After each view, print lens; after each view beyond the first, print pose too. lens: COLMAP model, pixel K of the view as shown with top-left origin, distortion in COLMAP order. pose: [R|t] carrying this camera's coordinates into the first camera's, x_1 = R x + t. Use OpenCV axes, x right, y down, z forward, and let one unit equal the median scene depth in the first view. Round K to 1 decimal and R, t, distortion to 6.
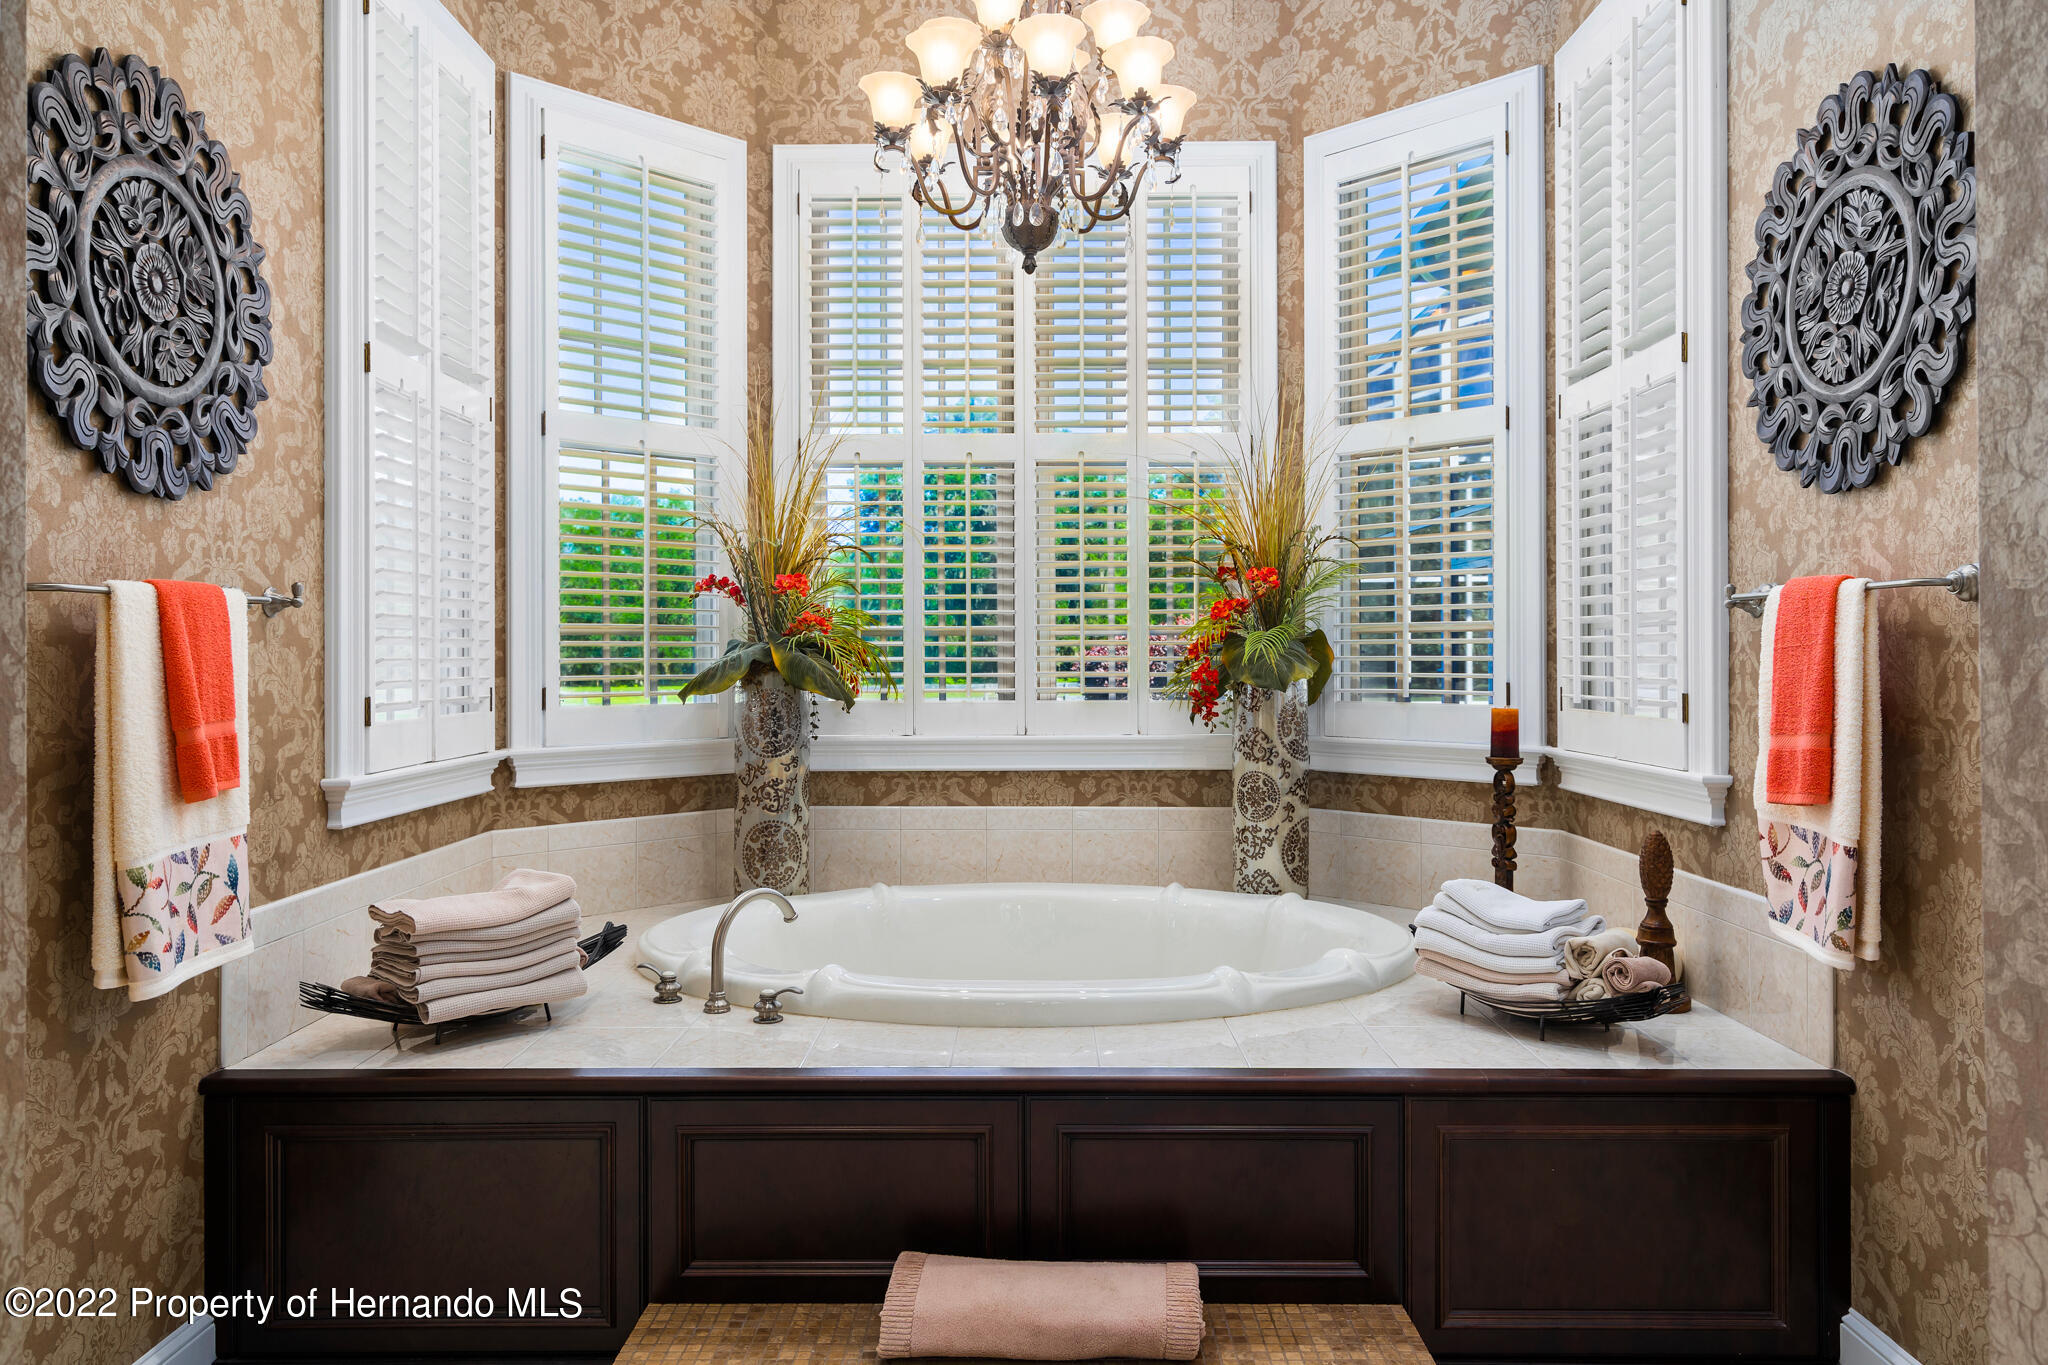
lens RADIAL K [[1400.0, 0, 1023.0], [0, 1400.0, 642.8], [0, 0, 1]] dist [0.007369, 0.002093]
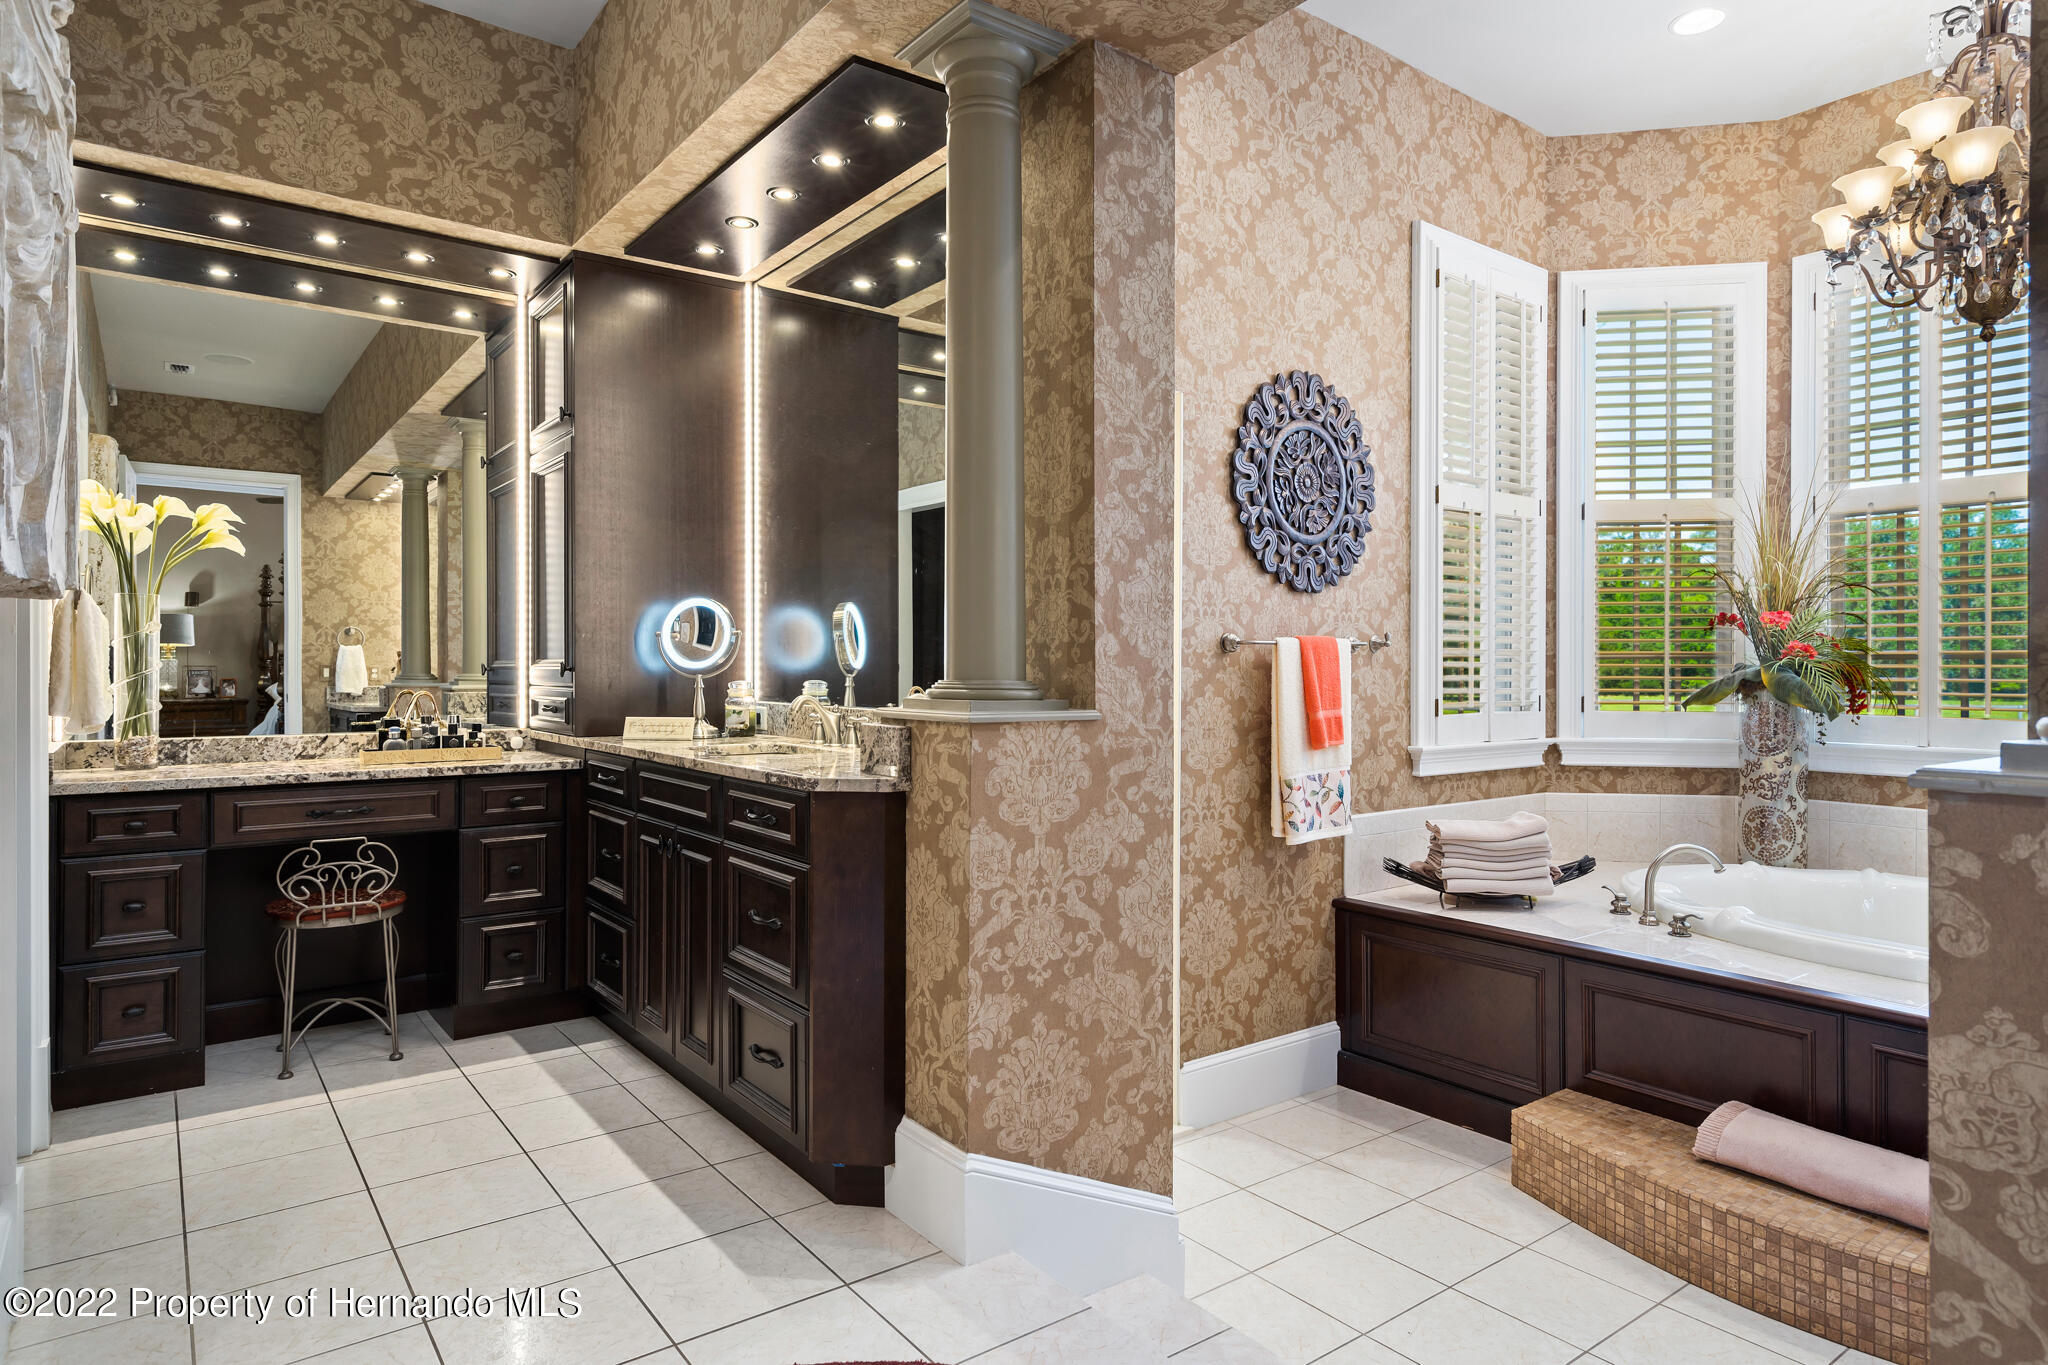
lens RADIAL K [[1174.0, 0, 1022.3], [0, 1174.0, 683.8], [0, 0, 1]] dist [-0.000929, 0.000753]
pose [[0.605487, 0.016774, -0.795679, 0.405993], [0.001978, 0.999743, 0.022581, -0.013934], [0.795853, -0.015246, 0.605298, -0.276648]]
